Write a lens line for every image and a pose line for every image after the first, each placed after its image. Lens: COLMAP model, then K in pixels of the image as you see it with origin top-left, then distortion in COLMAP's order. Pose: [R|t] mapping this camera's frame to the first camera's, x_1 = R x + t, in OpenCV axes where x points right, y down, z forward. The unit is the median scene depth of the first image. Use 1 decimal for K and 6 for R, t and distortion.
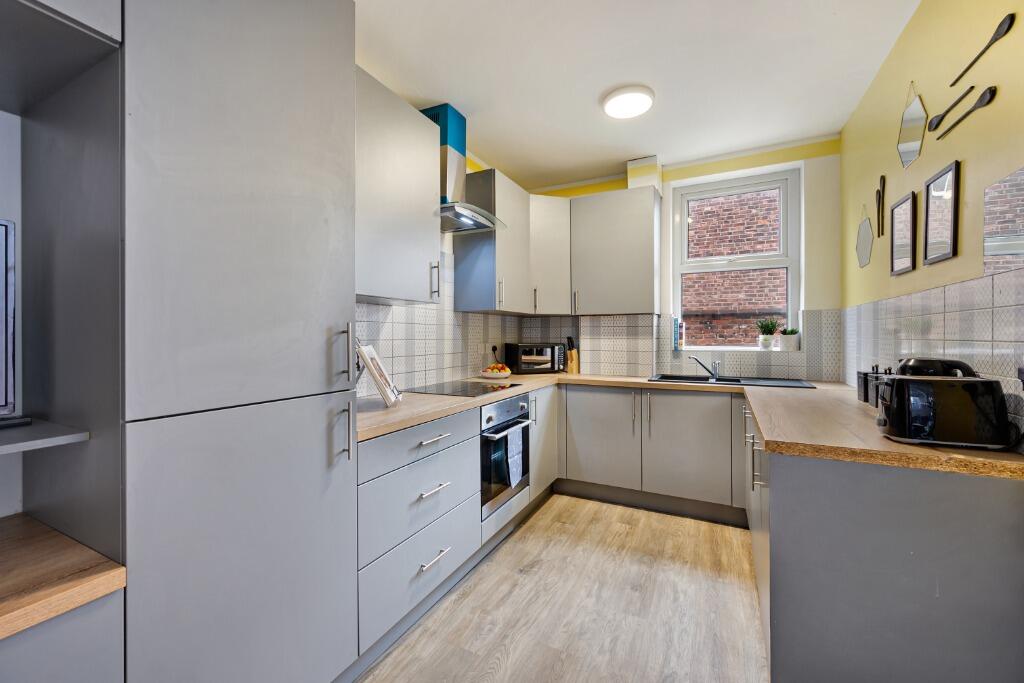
lens RADIAL K [[411.8, 0, 510.0], [0, 411.8, 334.7], [0, 0, 1]] dist [-0.000173, 0.000188]
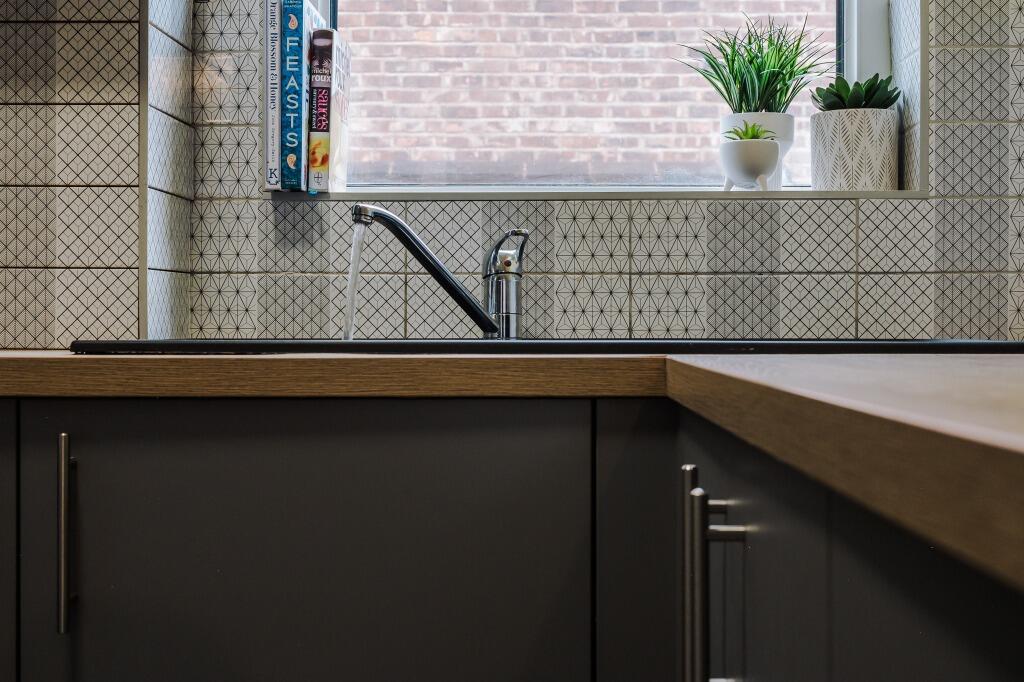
lens RADIAL K [[1520.8, 0, 512.0], [0, 1520.8, 341.0], [0, 0, 1]] dist [-0.006886, 0.011025]
pose [[0.895939, -0.002058, 0.444173, 0.223355], [-0.003028, 0.999938, 0.010742, 0.096502], [-0.444167, -0.010969, 0.895877, 0.435601]]
